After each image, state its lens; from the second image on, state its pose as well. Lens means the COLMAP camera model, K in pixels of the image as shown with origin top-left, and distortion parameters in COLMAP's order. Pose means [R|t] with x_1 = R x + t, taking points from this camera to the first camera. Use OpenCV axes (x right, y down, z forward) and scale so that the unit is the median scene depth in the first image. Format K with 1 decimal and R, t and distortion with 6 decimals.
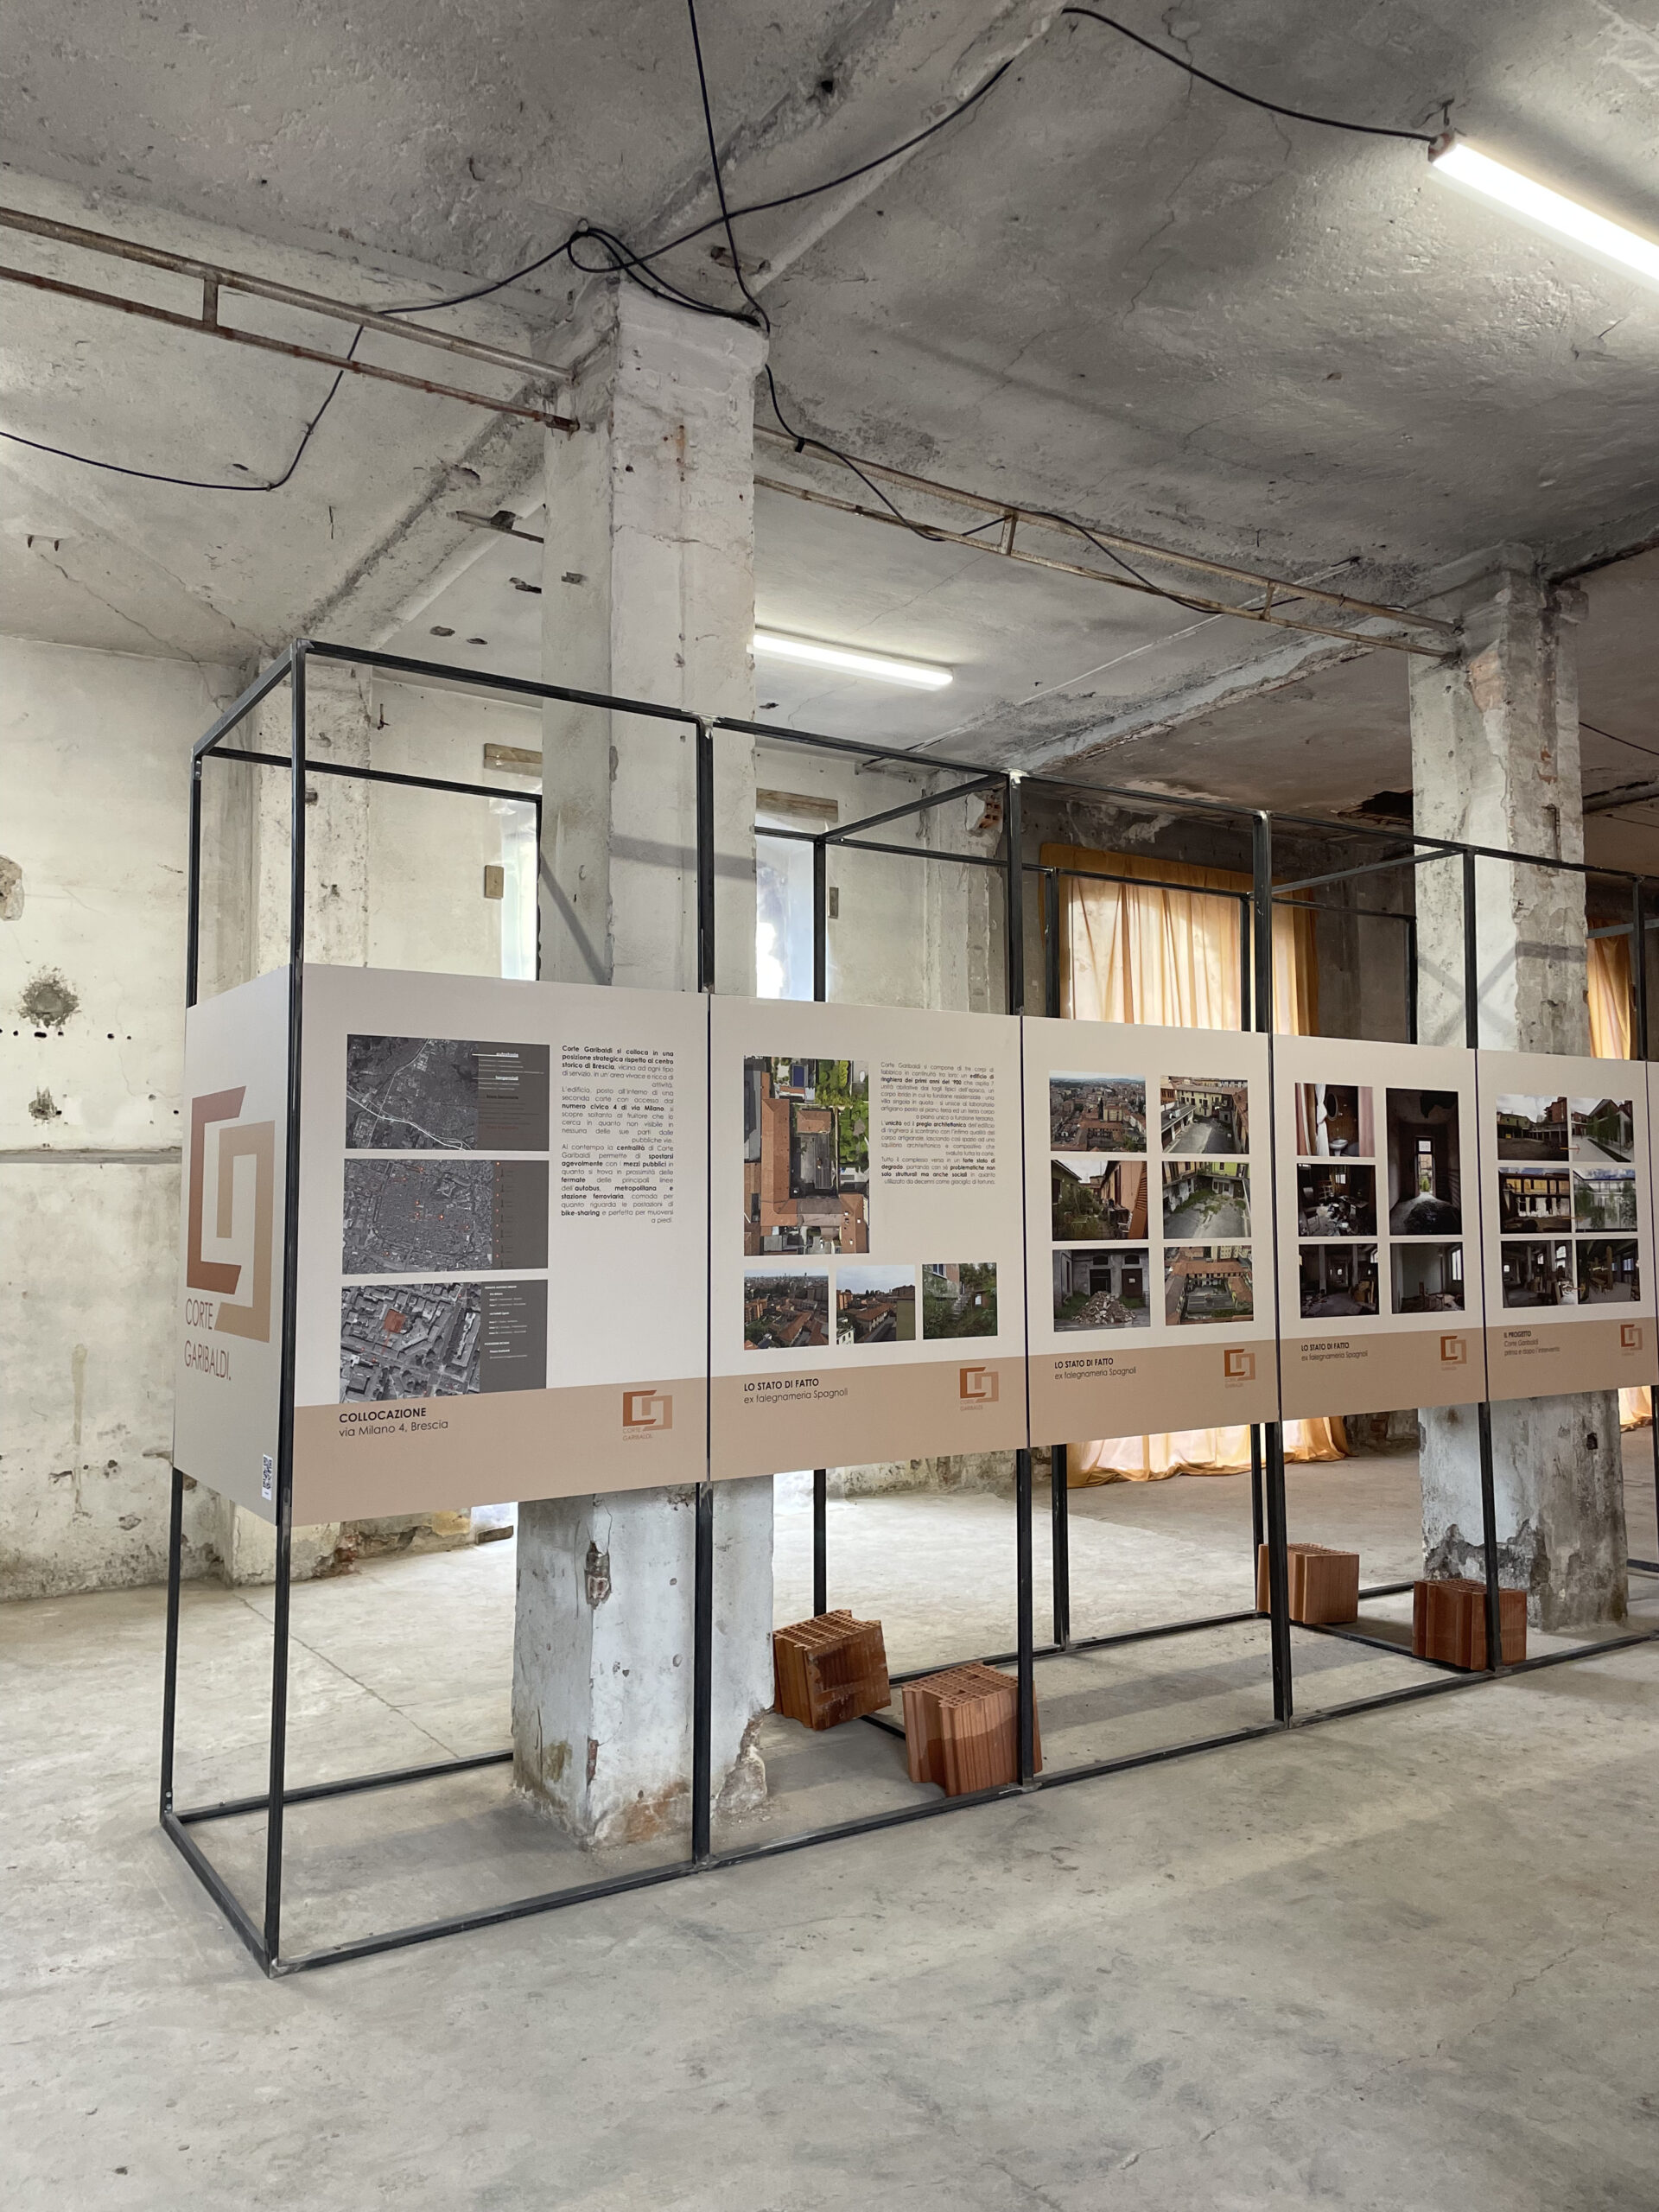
lens RADIAL K [[1674.9, 0, 831.2], [0, 1674.9, 1102.2], [0, 0, 1]] dist [0.025281, -0.006212]
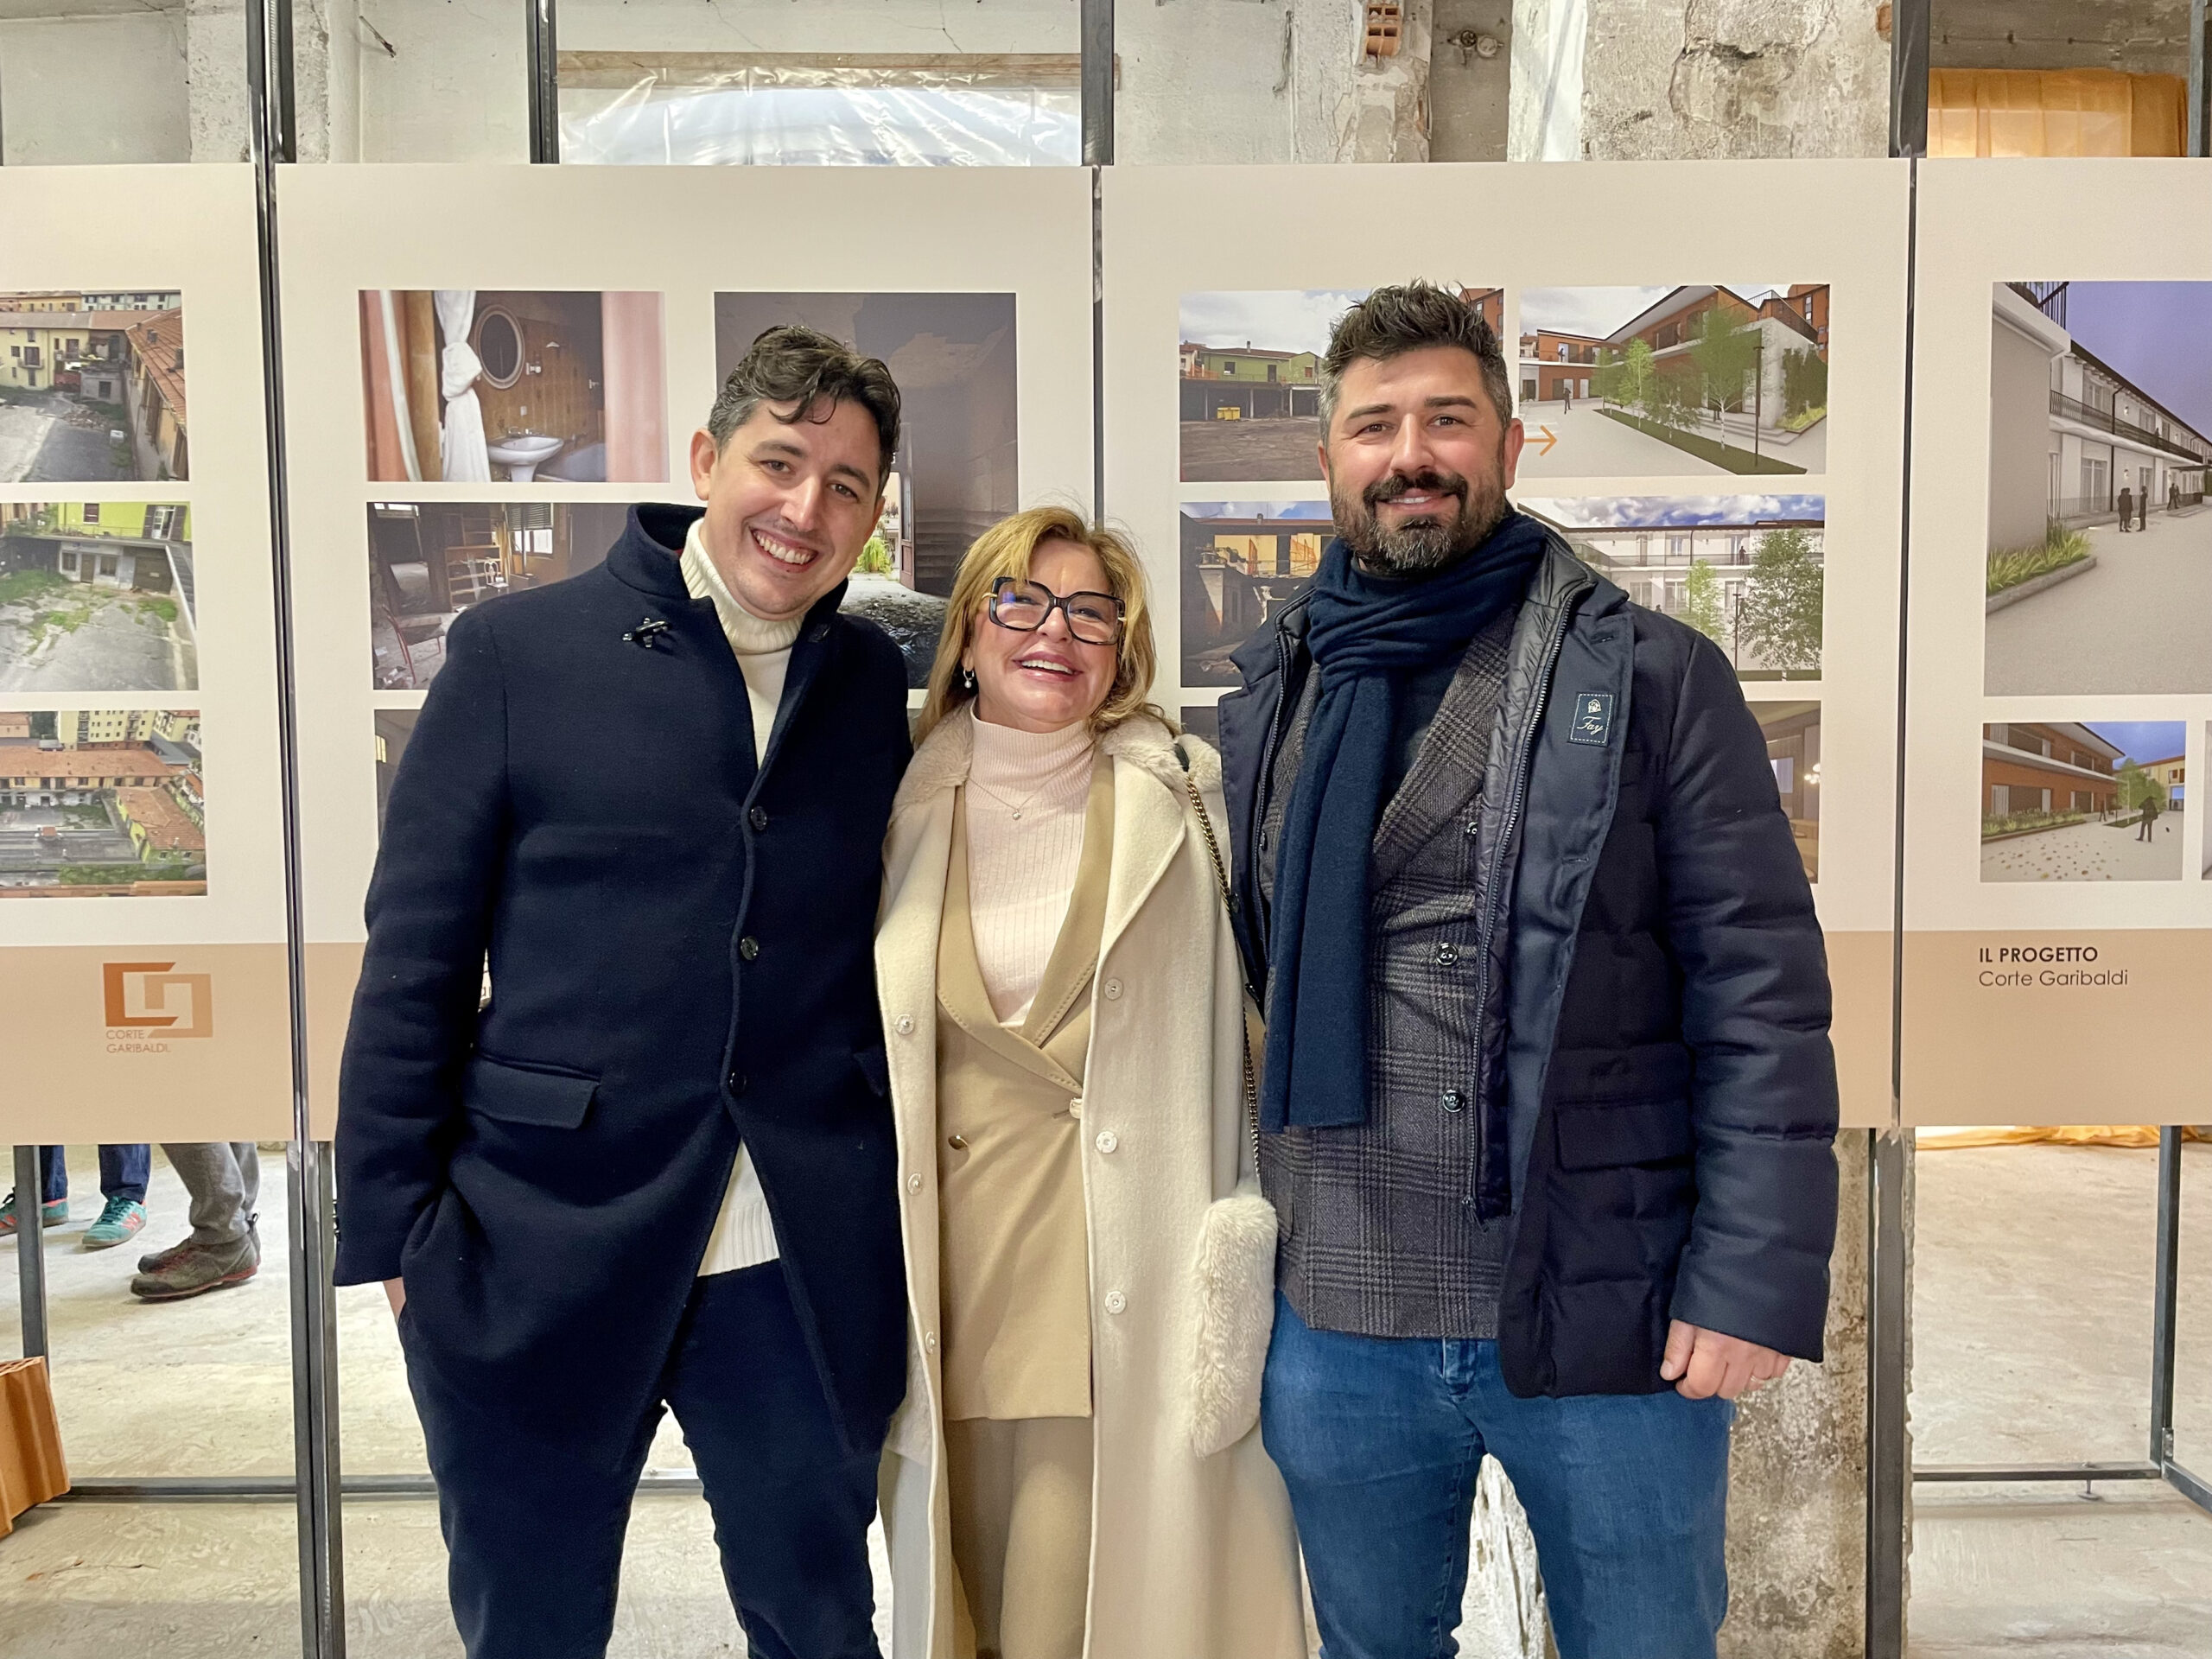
lens RADIAL K [[1674.9, 0, 1107.8], [0, 1674.9, 832.9], [0, 0, 1]] dist [0.025281, -0.006212]
pose [[0.849013, 0.029756, -0.527534, 0.627554], [0.037616, 0.992476, 0.116521, 0.073033], [0.527032, -0.118771, 0.841505, 0.745889]]
